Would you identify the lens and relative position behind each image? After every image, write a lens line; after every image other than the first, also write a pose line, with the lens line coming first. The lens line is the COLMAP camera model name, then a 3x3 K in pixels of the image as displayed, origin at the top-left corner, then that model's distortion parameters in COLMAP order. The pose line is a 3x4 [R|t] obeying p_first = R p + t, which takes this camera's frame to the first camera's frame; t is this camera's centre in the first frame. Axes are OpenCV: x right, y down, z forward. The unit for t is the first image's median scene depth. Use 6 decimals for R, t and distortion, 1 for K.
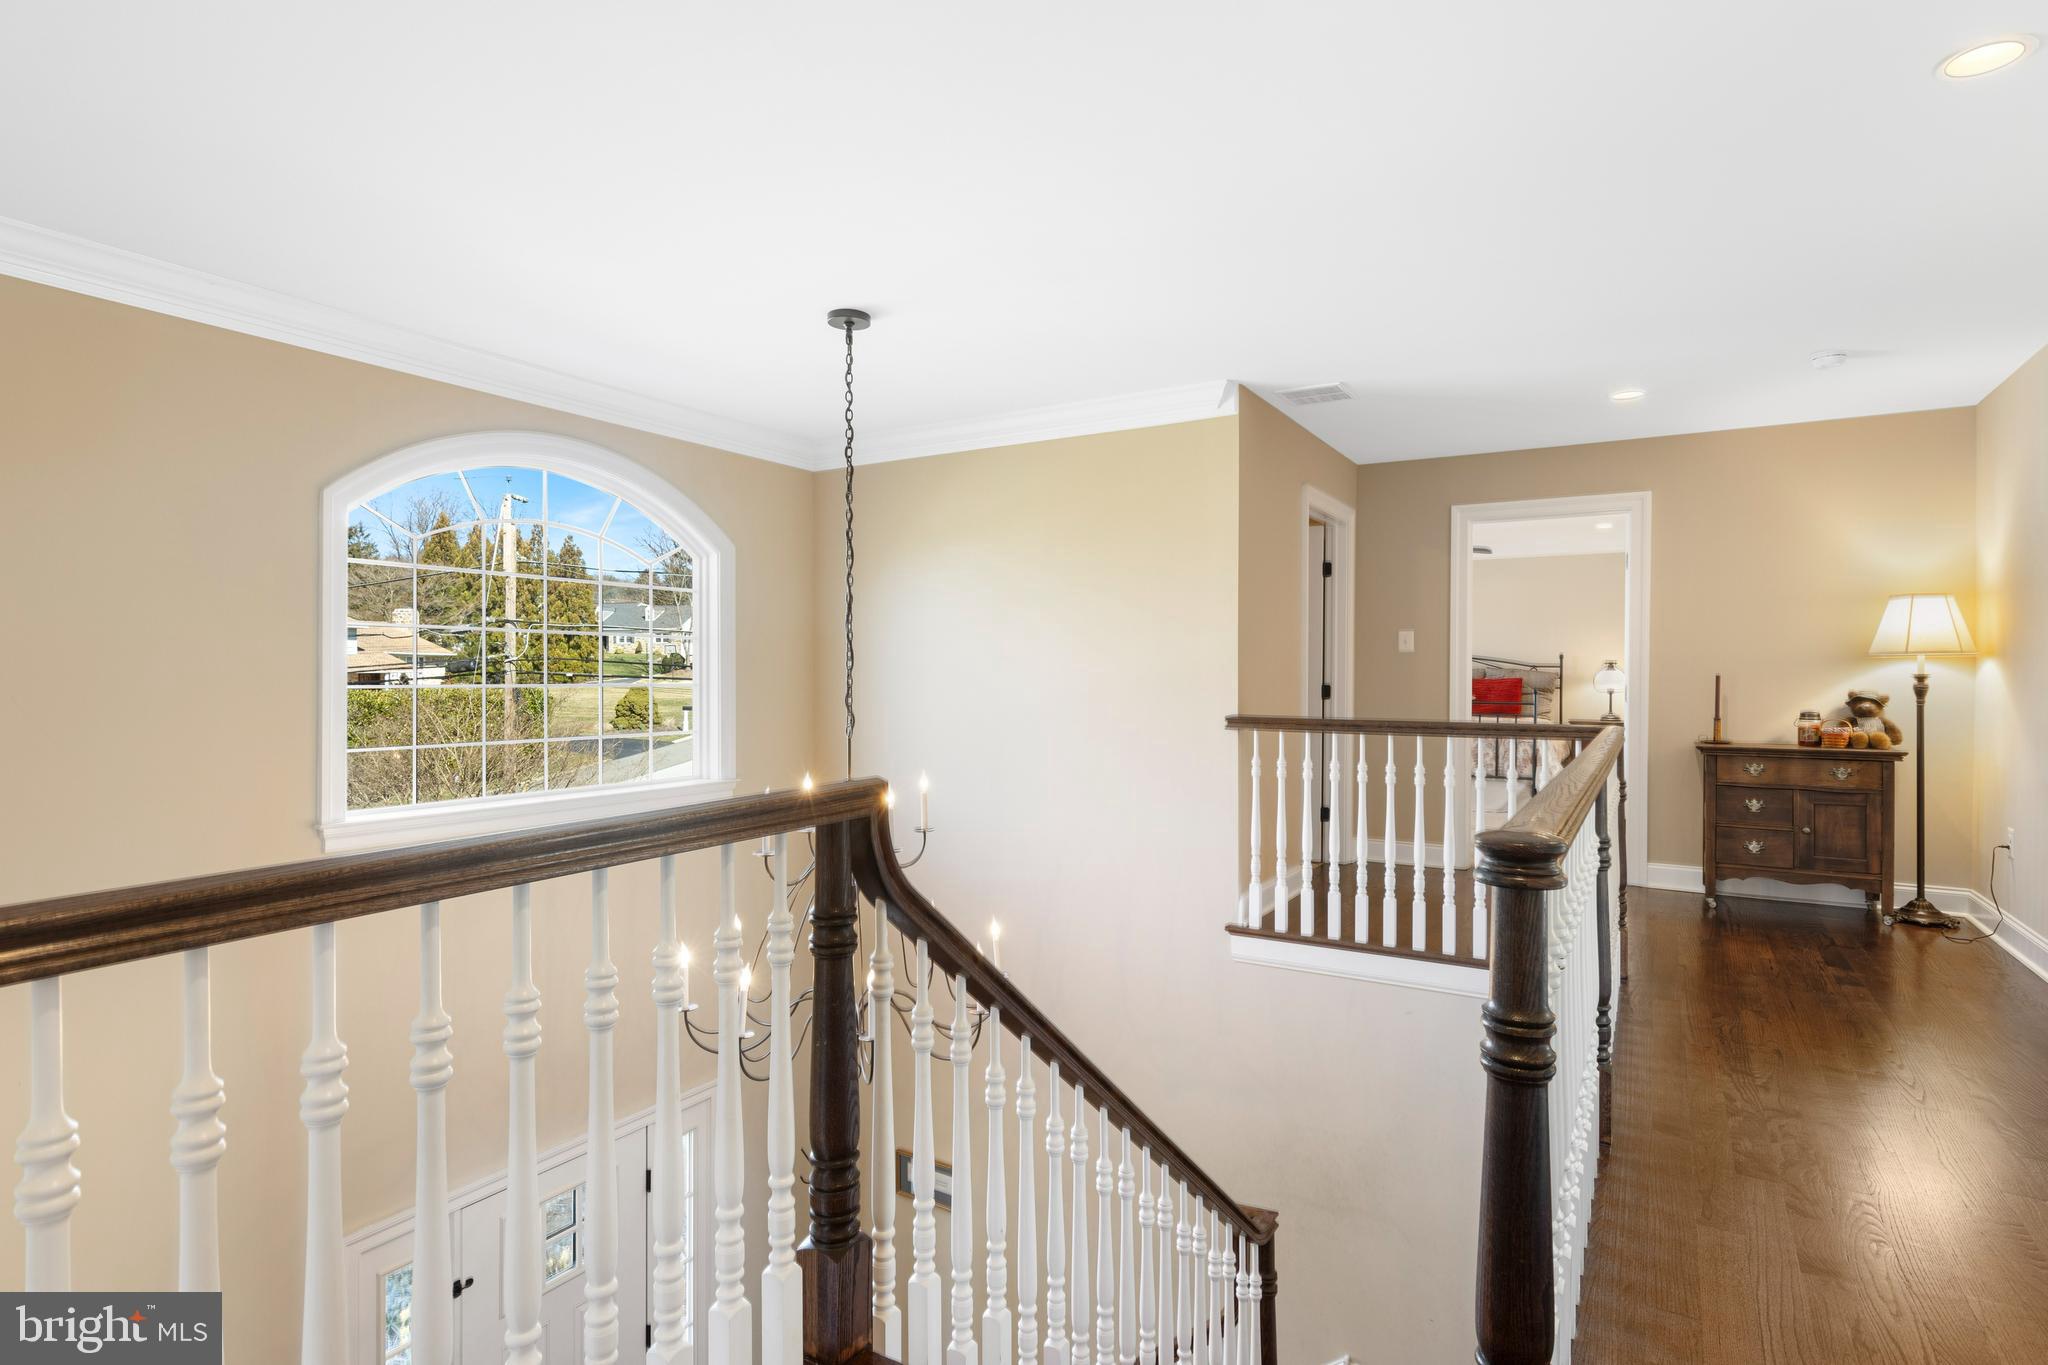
lens RADIAL K [[1045.6, 0, 1019.5], [0, 1045.6, 678.8], [0, 0, 1]] dist [0.013718, -0.003536]
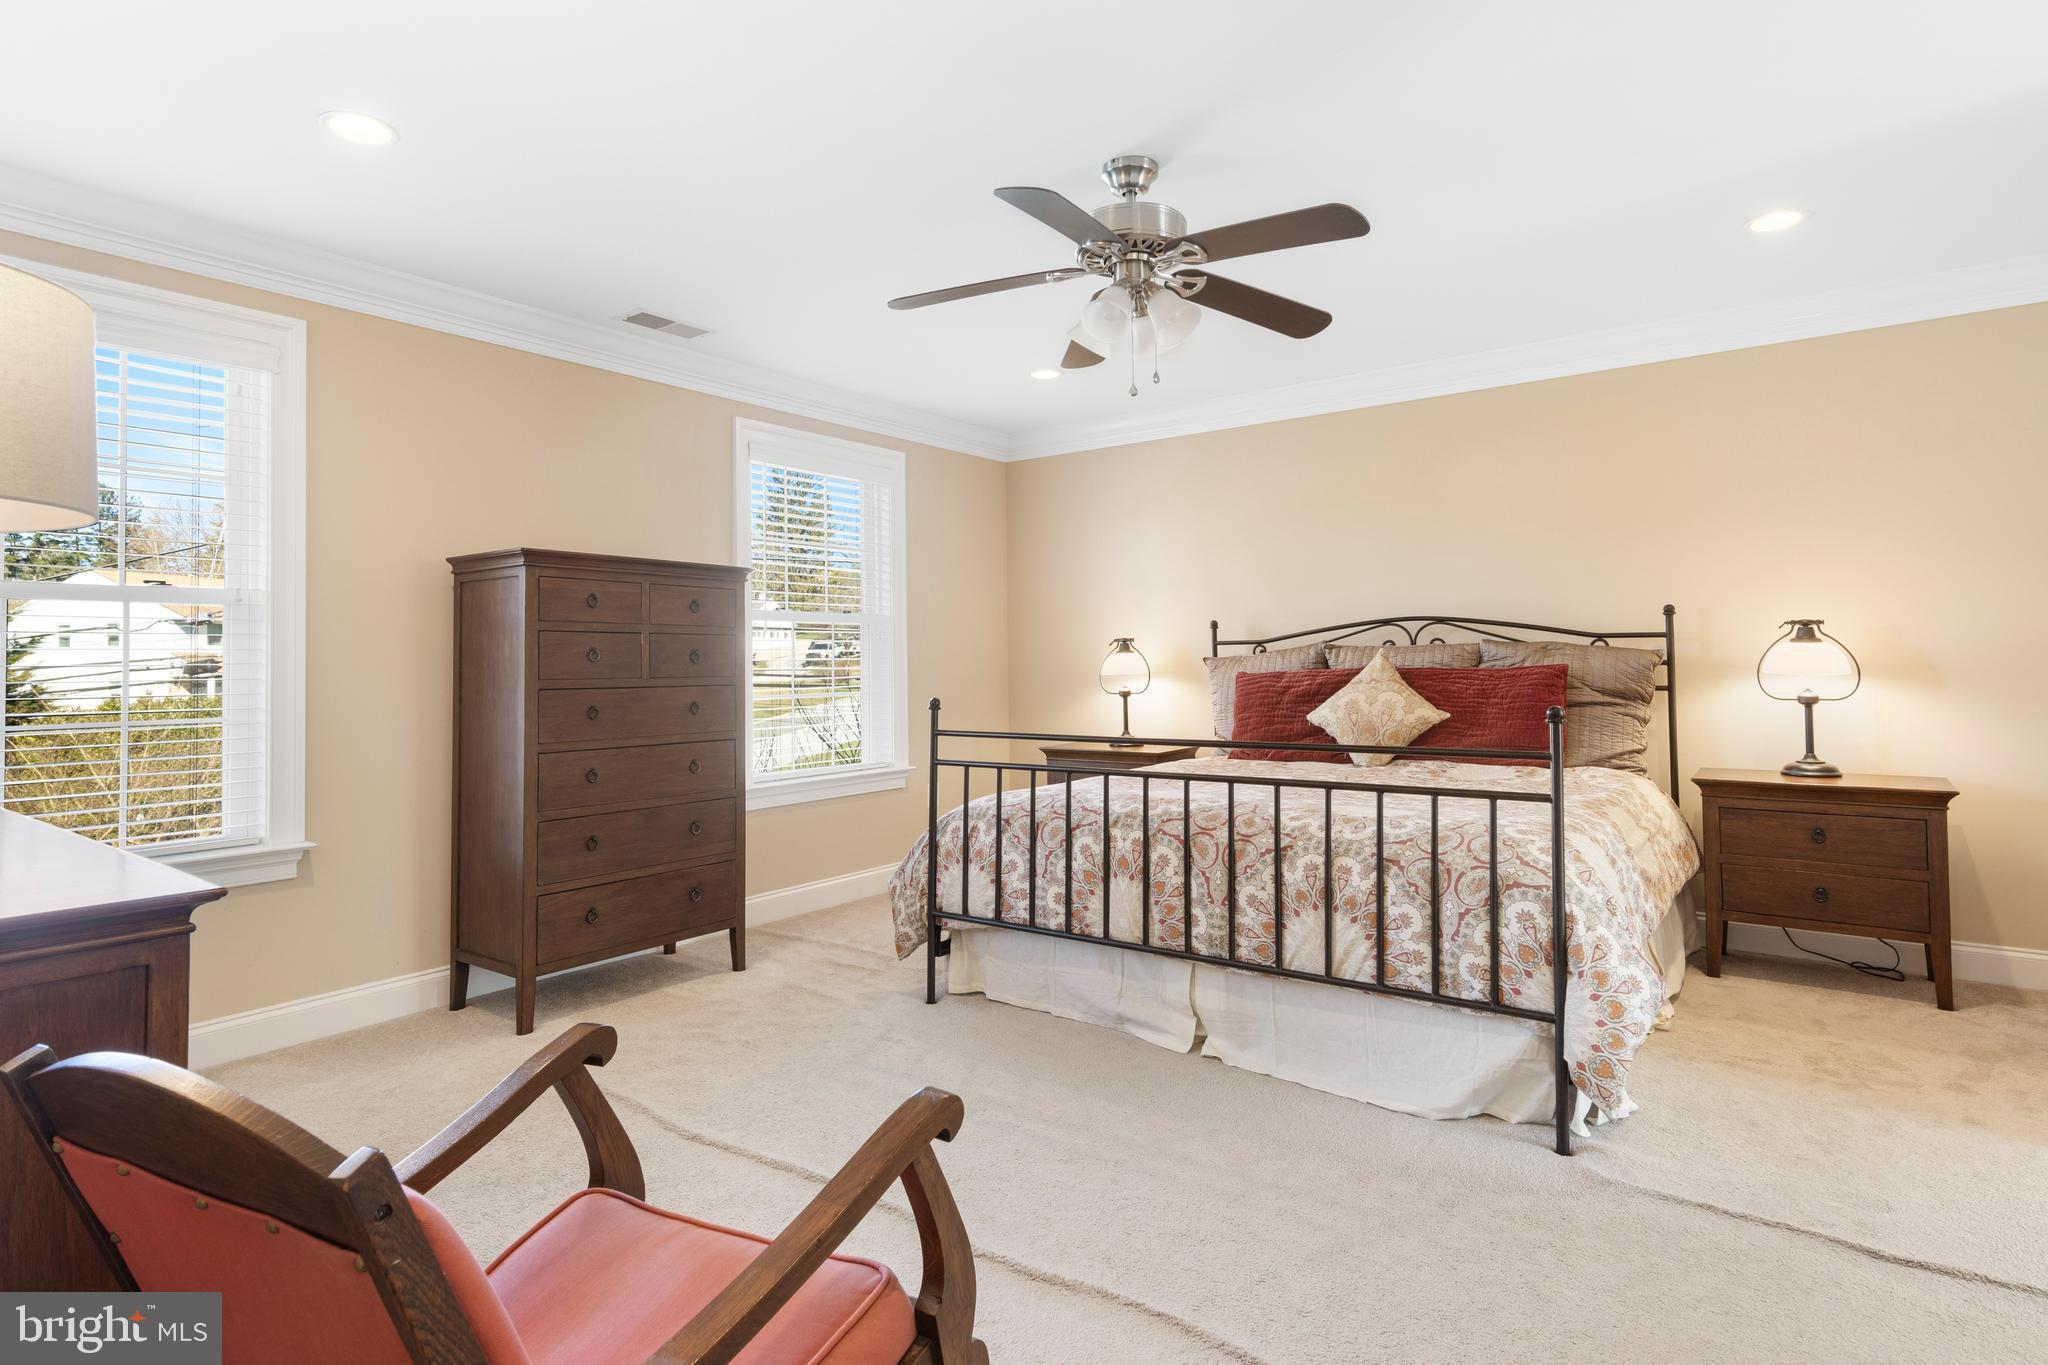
lens RADIAL K [[1045.6, 0, 1024.5], [0, 1045.6, 665.5], [0, 0, 1]] dist [0.013718, -0.003536]
pose [[0.996283, -0.005290, -0.085983, 0.309045], [0.004382, 0.999933, -0.010753, 0.002778], [0.086034, 0.010336, 0.996239, 0.586731]]
